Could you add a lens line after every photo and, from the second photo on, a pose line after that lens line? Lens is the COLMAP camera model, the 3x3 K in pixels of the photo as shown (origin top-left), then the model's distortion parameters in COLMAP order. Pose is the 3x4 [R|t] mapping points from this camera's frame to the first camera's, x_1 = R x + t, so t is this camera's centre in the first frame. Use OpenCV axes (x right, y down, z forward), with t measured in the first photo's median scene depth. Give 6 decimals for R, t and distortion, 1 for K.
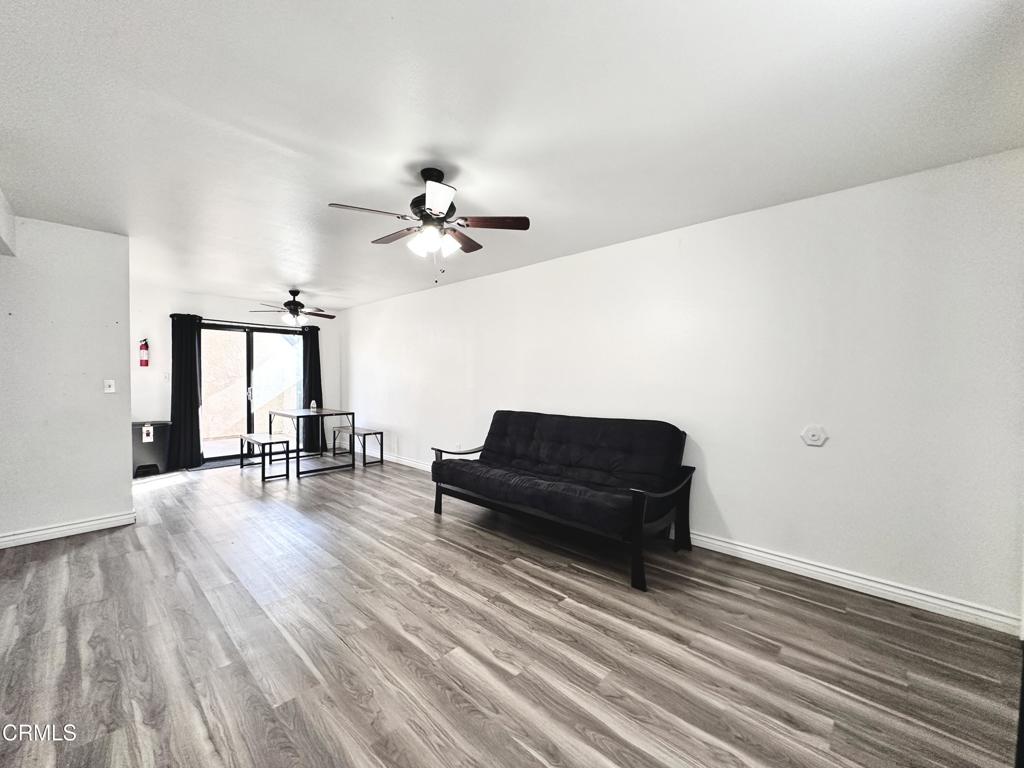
lens RADIAL K [[401.2, 0, 512.0], [0, 401.2, 384.0], [0, 0, 1]] dist [-0.000044, 0.000070]
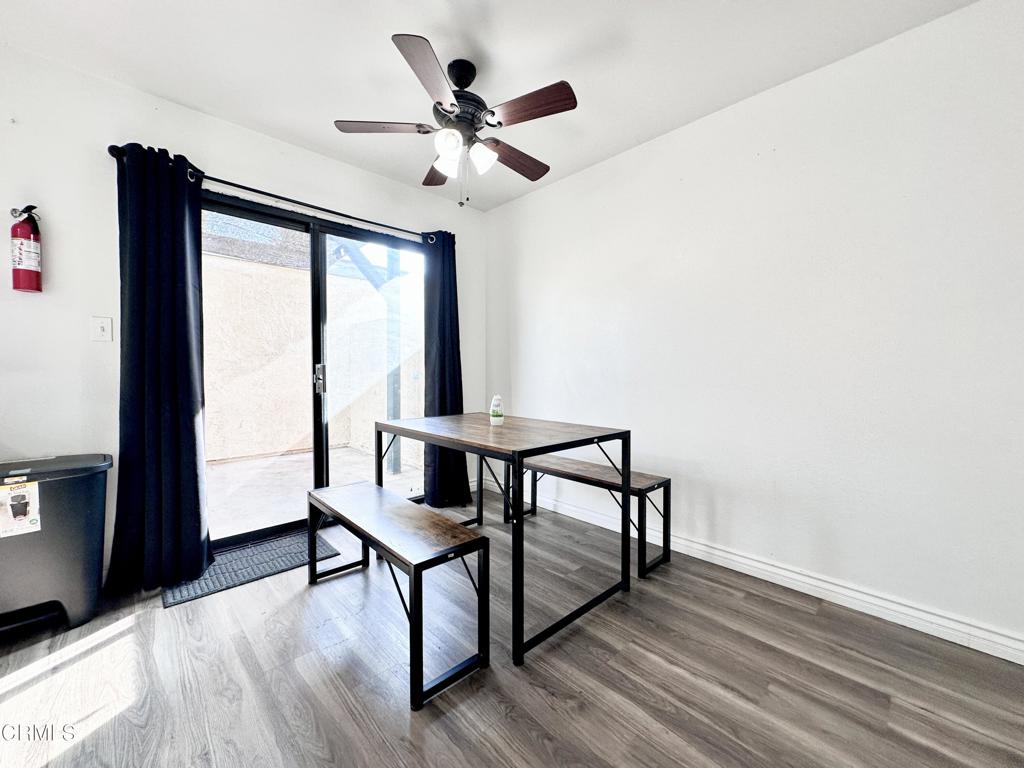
lens RADIAL K [[407.7, 0, 512.0], [0, 407.7, 384.0], [0, 0, 1]] dist [-0.001664, -0.000075]
pose [[0.998960, 0.003454, -0.045471, -0.467775], [-0.002750, 0.999875, 0.015541, 0.024235], [0.045519, -0.015400, 0.998845, 0.632668]]
